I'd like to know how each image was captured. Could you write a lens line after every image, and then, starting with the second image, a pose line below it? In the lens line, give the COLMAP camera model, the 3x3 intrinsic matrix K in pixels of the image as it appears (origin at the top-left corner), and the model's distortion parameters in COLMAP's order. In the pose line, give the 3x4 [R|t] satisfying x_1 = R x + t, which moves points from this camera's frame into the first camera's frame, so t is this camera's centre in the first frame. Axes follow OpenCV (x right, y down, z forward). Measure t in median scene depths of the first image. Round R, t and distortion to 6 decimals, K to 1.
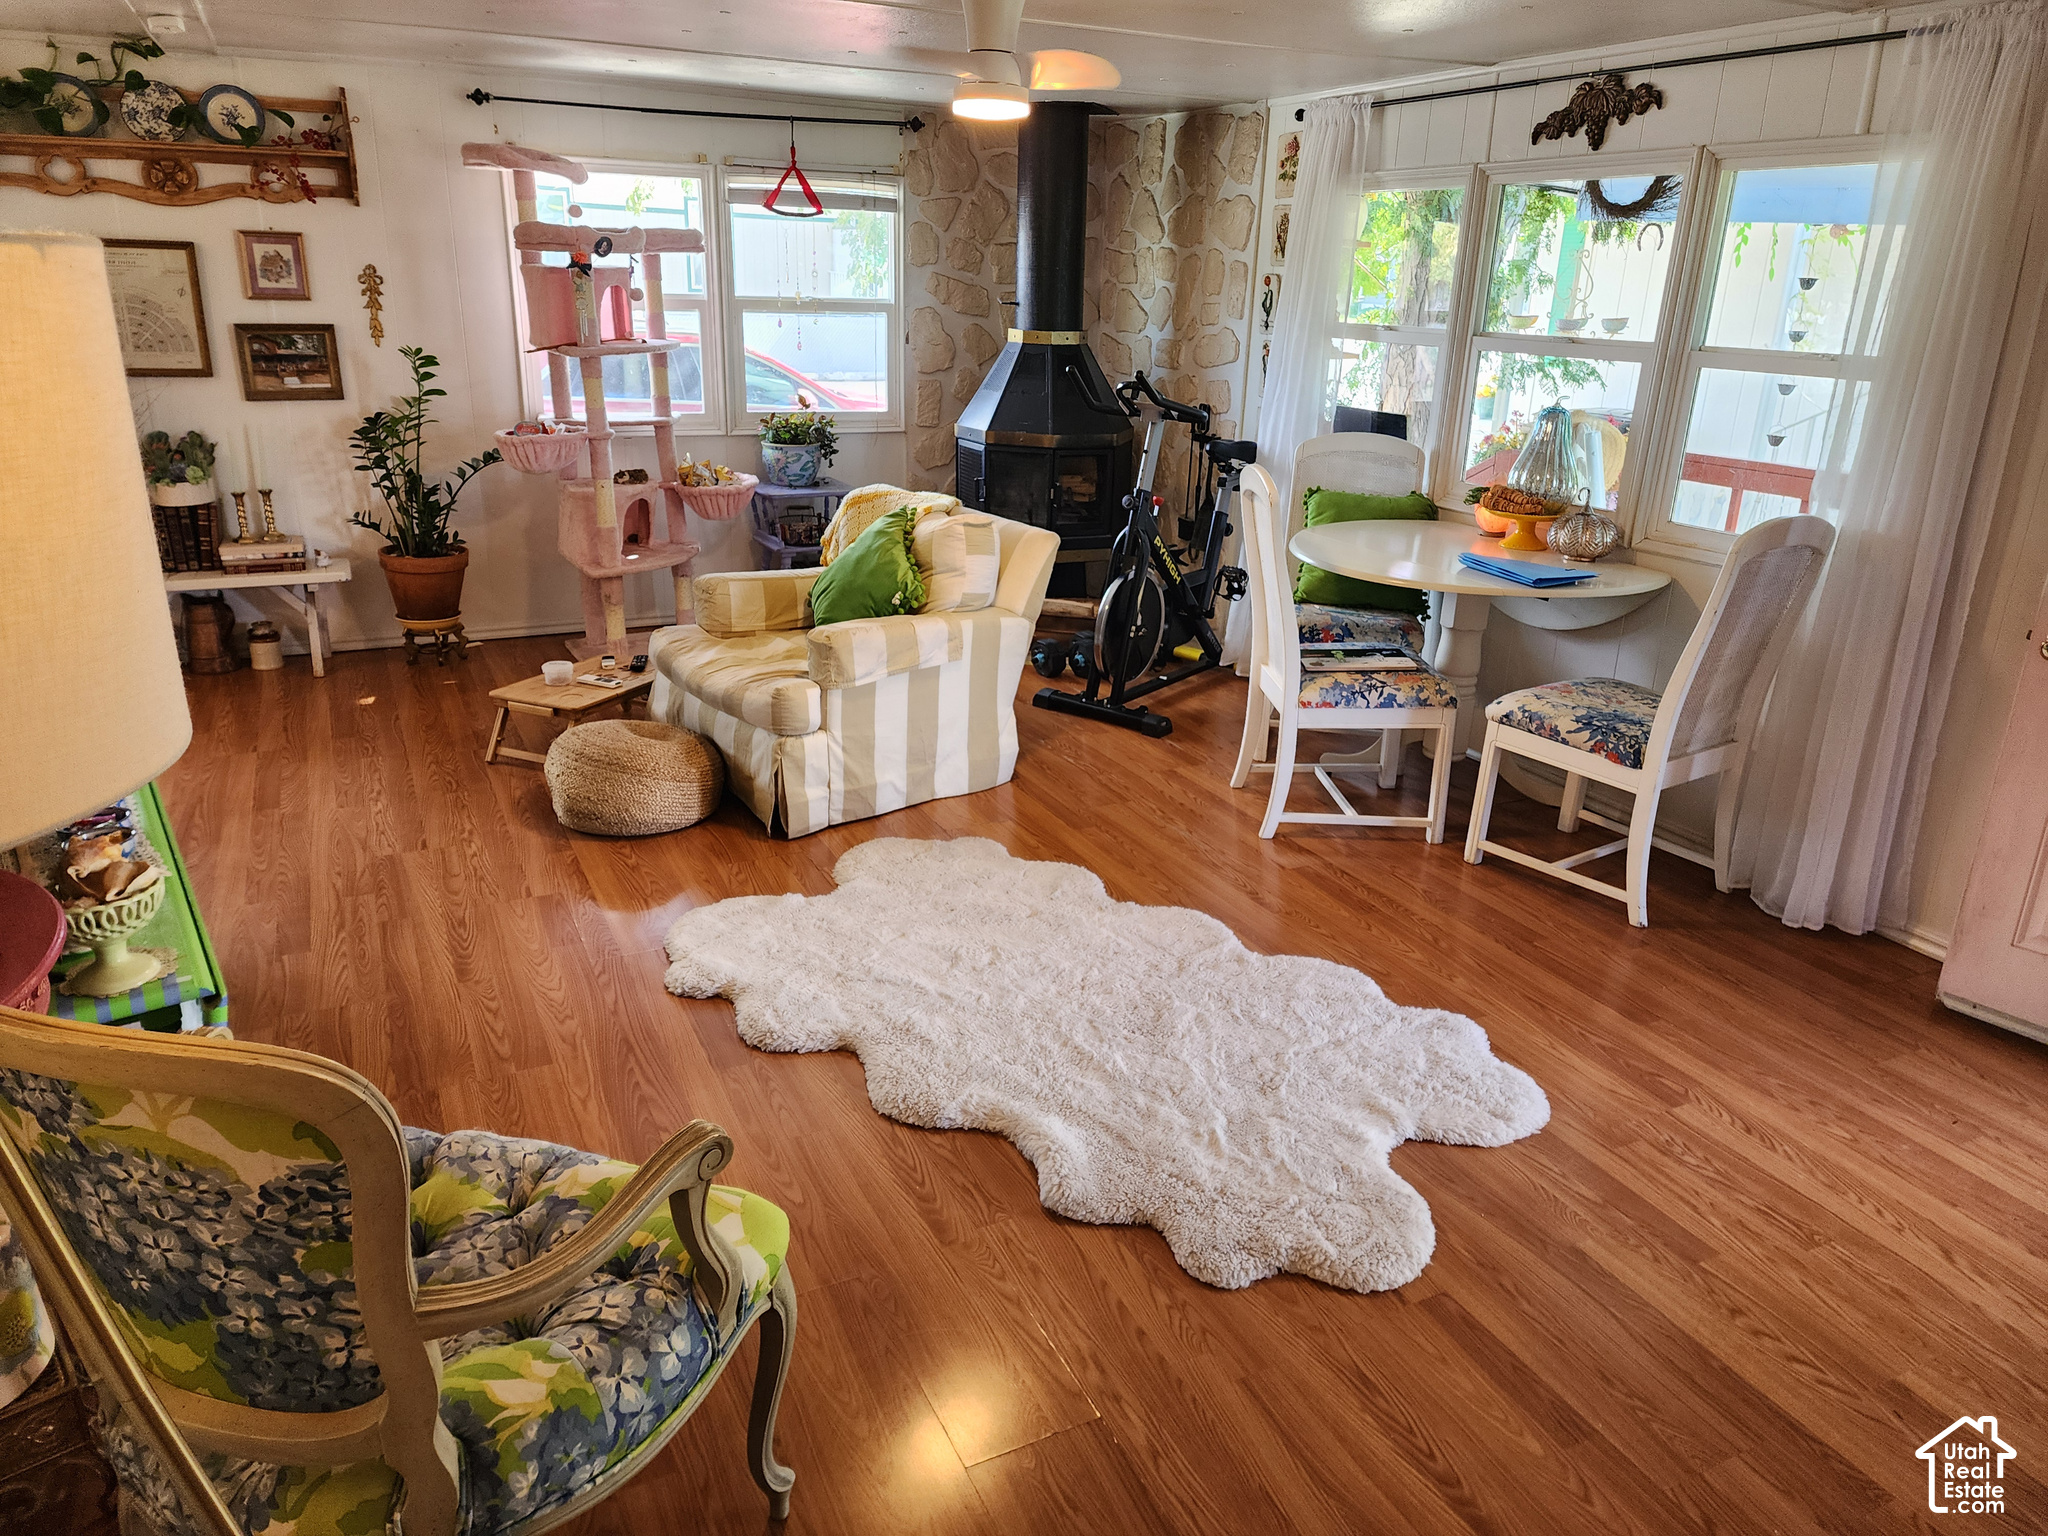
lens RADIAL K [[1361.6, 0, 1024.5], [0, 1361.6, 764.0], [0, 0, 1]] dist [-0.006828, -0.012760]
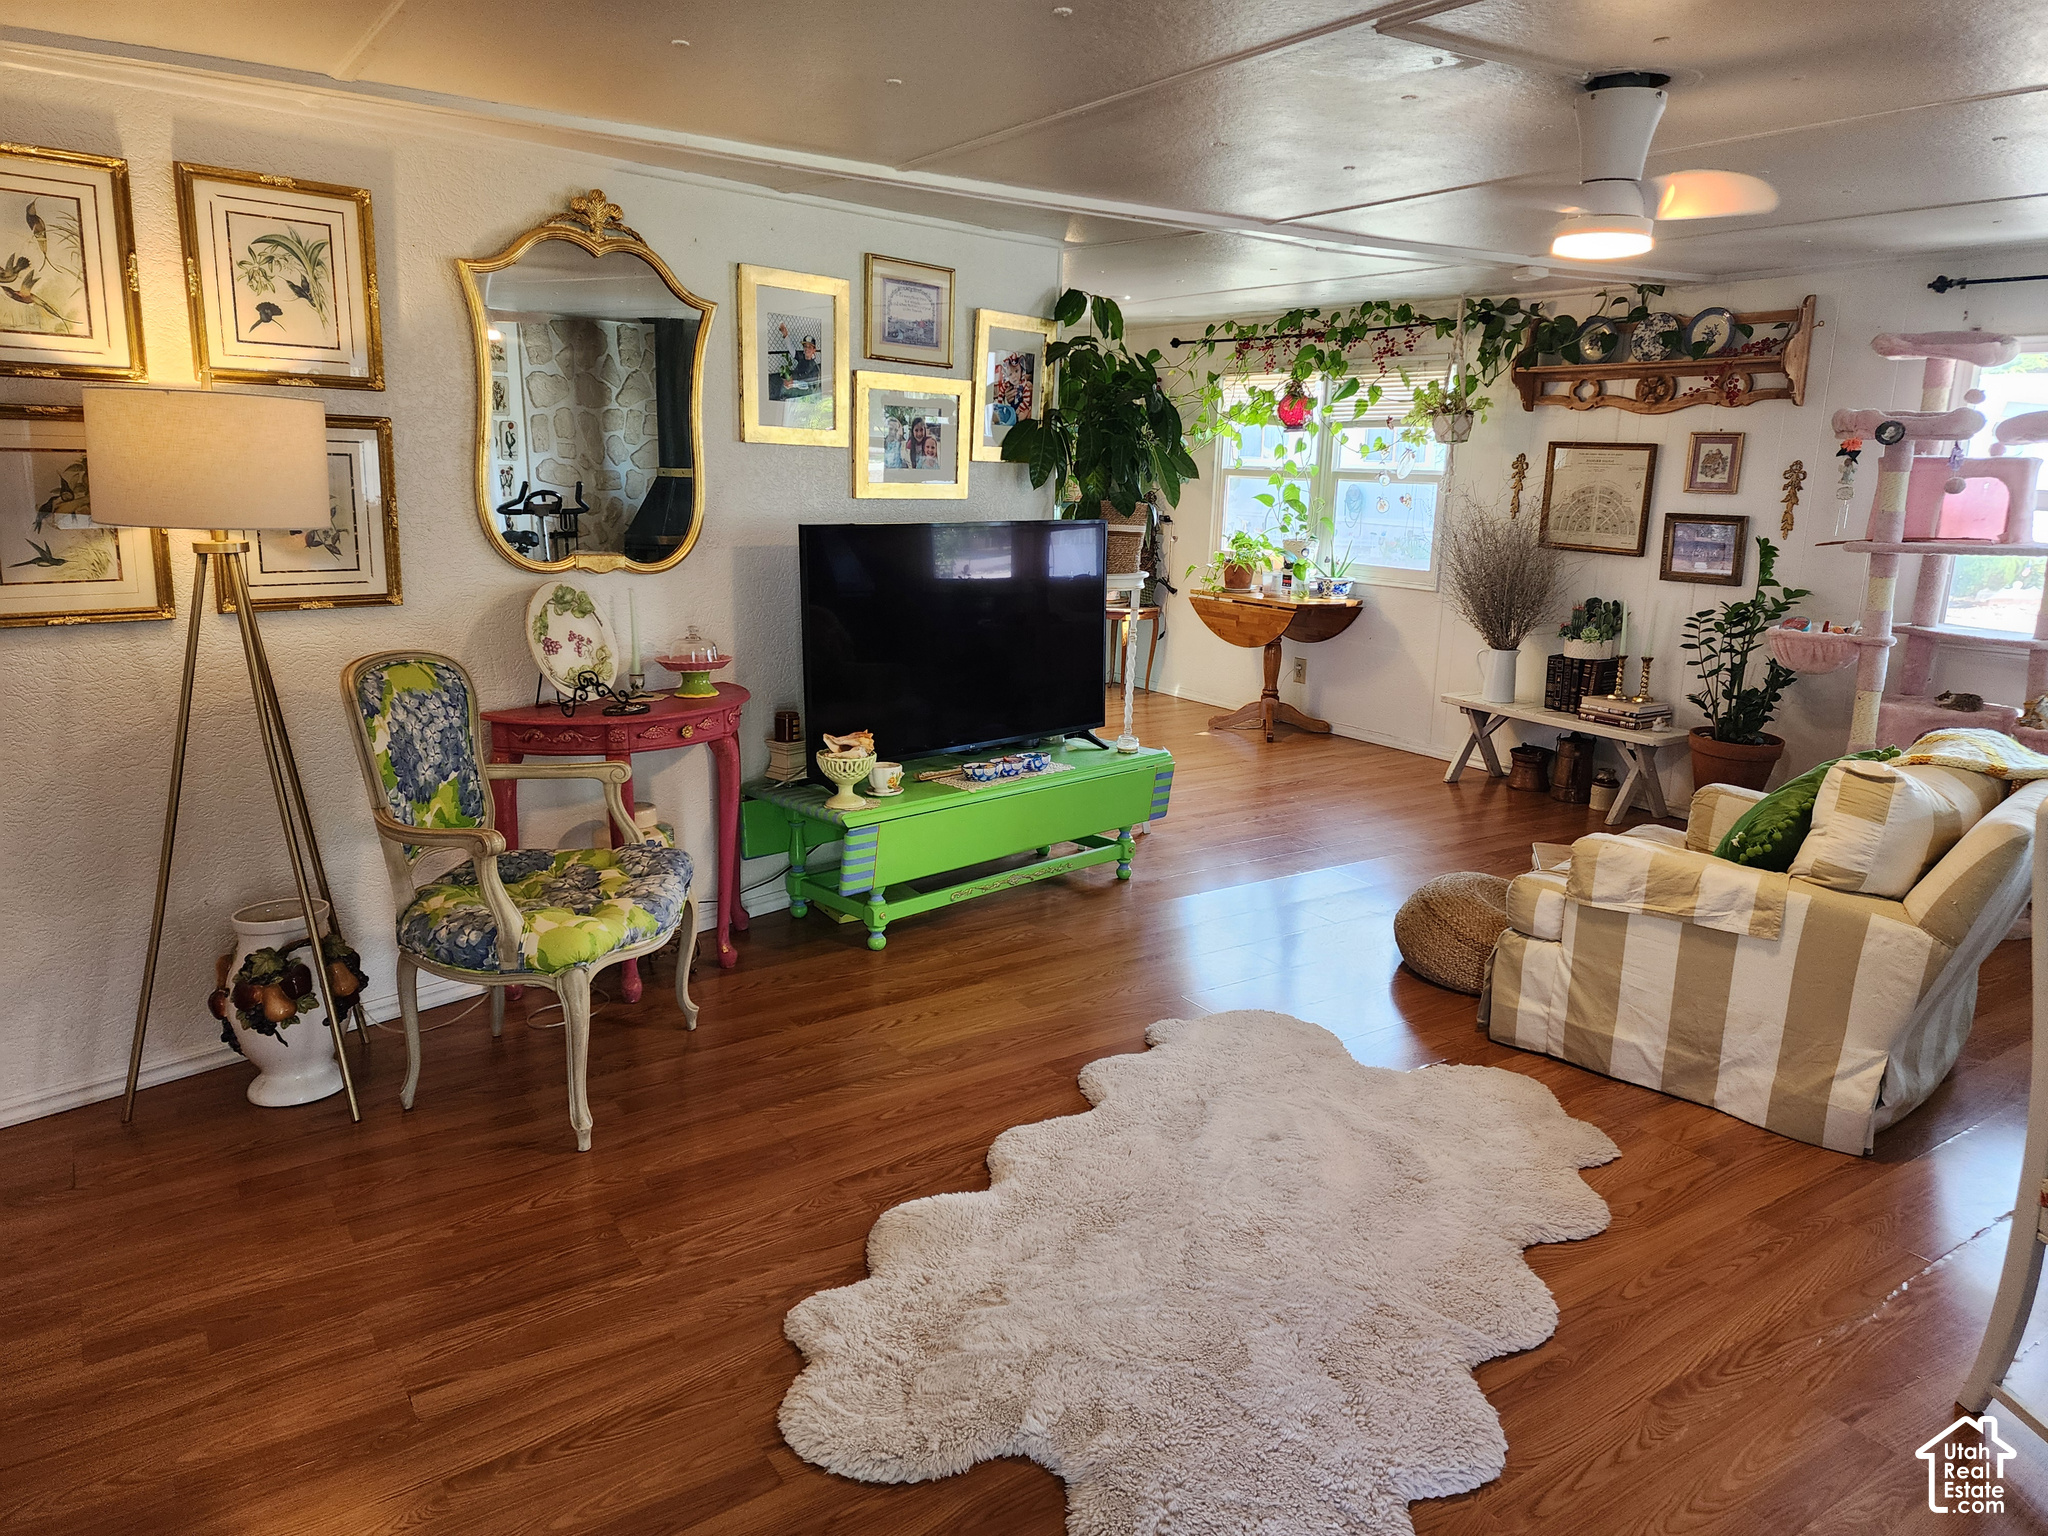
lens RADIAL K [[1361.6, 0, 1019.2], [0, 1361.6, 766.7], [0, 0, 1]] dist [-0.006828, -0.012760]
pose [[0.105858, 0.194919, -0.975090, 0.514369], [-0.344688, 0.926995, 0.147884, -0.112041], [0.932729, 0.320447, 0.165316, 0.383992]]
